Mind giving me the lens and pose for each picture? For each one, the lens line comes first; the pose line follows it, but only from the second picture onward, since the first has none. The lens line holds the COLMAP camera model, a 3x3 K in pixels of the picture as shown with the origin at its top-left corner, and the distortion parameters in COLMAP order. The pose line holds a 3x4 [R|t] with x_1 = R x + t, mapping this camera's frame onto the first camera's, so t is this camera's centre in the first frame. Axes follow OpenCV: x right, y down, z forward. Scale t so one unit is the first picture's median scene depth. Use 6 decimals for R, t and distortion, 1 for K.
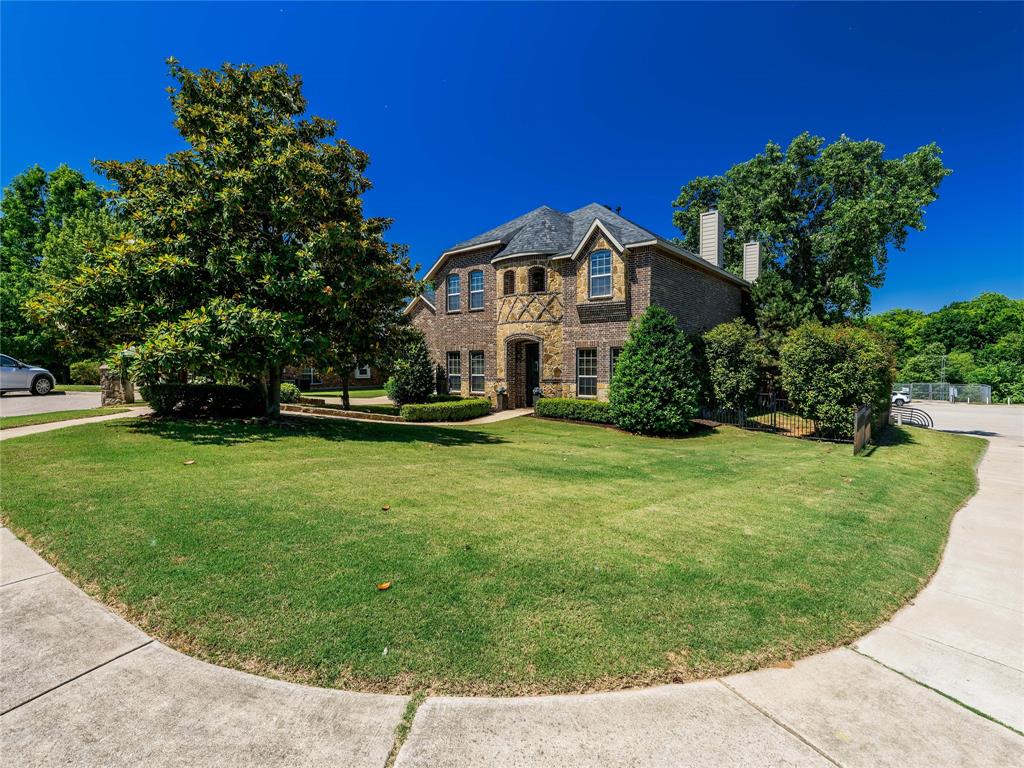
lens RADIAL K [[533.5, 0, 517.1], [0, 533.5, 385.6], [0, 0, 1]] dist [-0.007188, -0.001521]
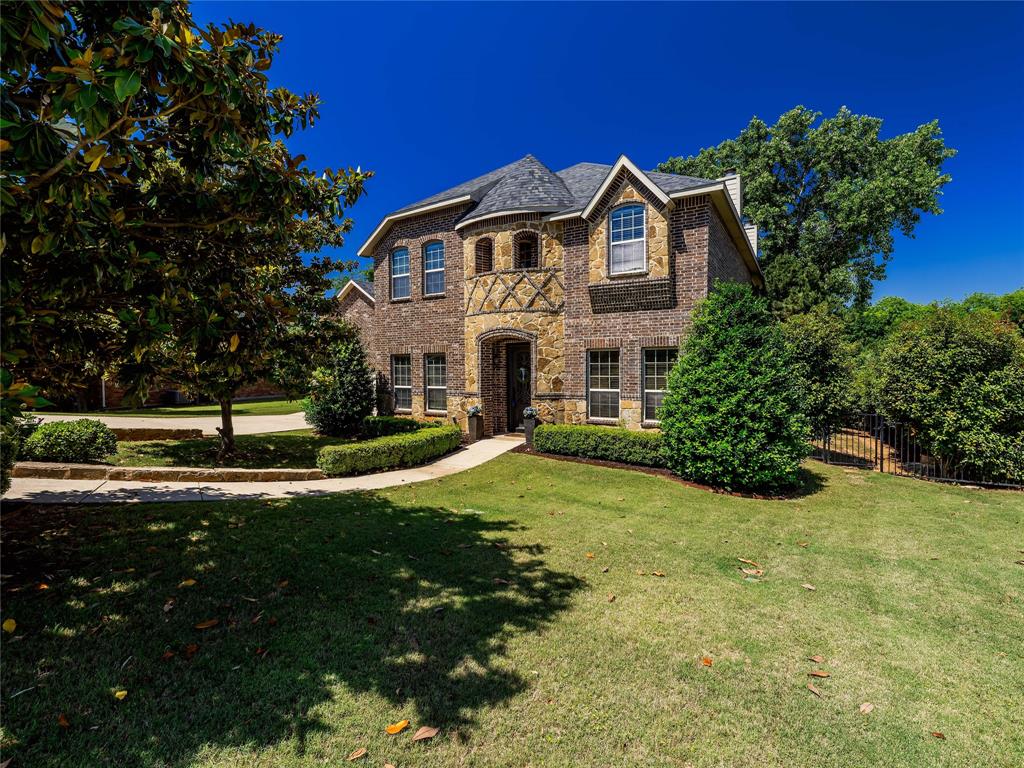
lens RADIAL K [[483.7, 0, 505.4], [0, 483.7, 374.5], [0, 0, 1]] dist [-0.002120, -0.000690]
pose [[0.992510, -0.010277, 0.121730, -0.067717], [0.012411, 0.999782, -0.016788, -0.027806], [-0.121531, 0.018173, 0.992421, 0.385926]]
